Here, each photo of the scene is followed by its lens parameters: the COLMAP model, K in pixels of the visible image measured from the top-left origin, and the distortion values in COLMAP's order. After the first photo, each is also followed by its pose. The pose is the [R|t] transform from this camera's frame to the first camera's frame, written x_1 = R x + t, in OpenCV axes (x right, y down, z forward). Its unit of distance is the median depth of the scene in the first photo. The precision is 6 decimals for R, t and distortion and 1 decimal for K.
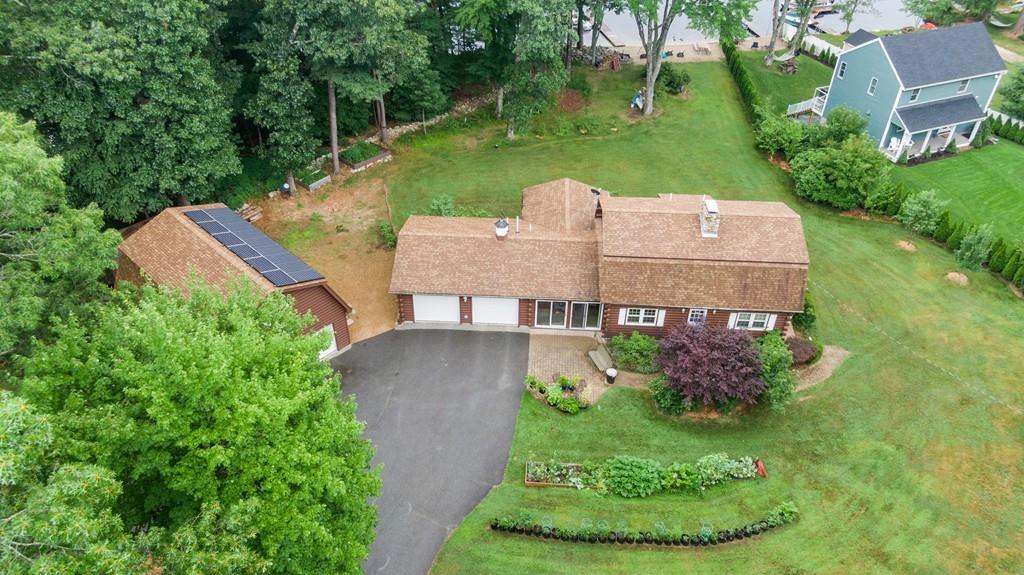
lens RADIAL K [[726.2, 0, 509.4], [0, 726.2, 289.5], [0, 0, 1]] dist [0.003796, -0.016871]
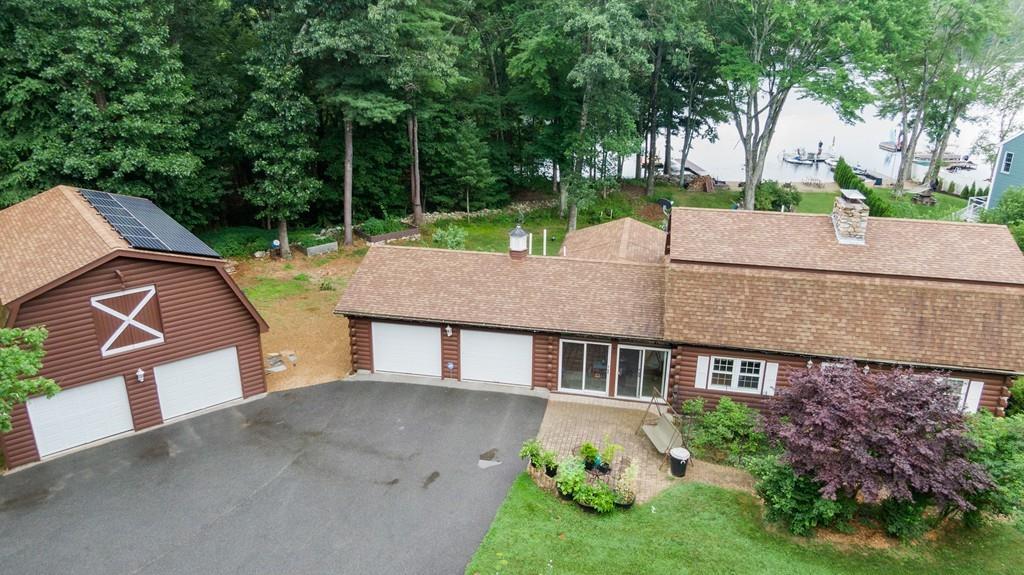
lens RADIAL K [[726.2, 0, 511.0], [0, 726.2, 292.8], [0, 0, 1]] dist [0.003796, -0.016871]
pose [[0.989077, 0.048810, -0.139083, 0.079708], [-0.089148, 0.949532, -0.300734, 0.167457], [0.117385, 0.309848, 0.943512, 0.398654]]
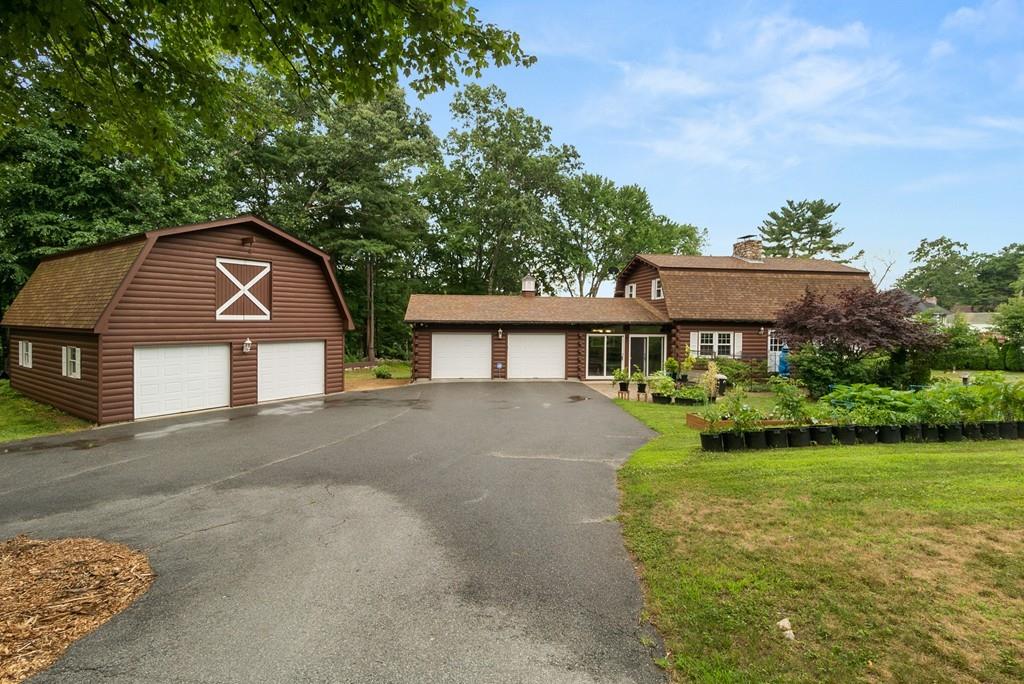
lens RADIAL K [[493.5, 0, 525.0], [0, 493.5, 304.5], [0, 0, 1]] dist [-0.015888, 0.001869]
pose [[0.987557, -0.004595, 0.157197, -0.118805], [0.100362, 0.787977, -0.607470, 0.317663], [-0.121076, 0.615688, 0.778633, 0.560004]]
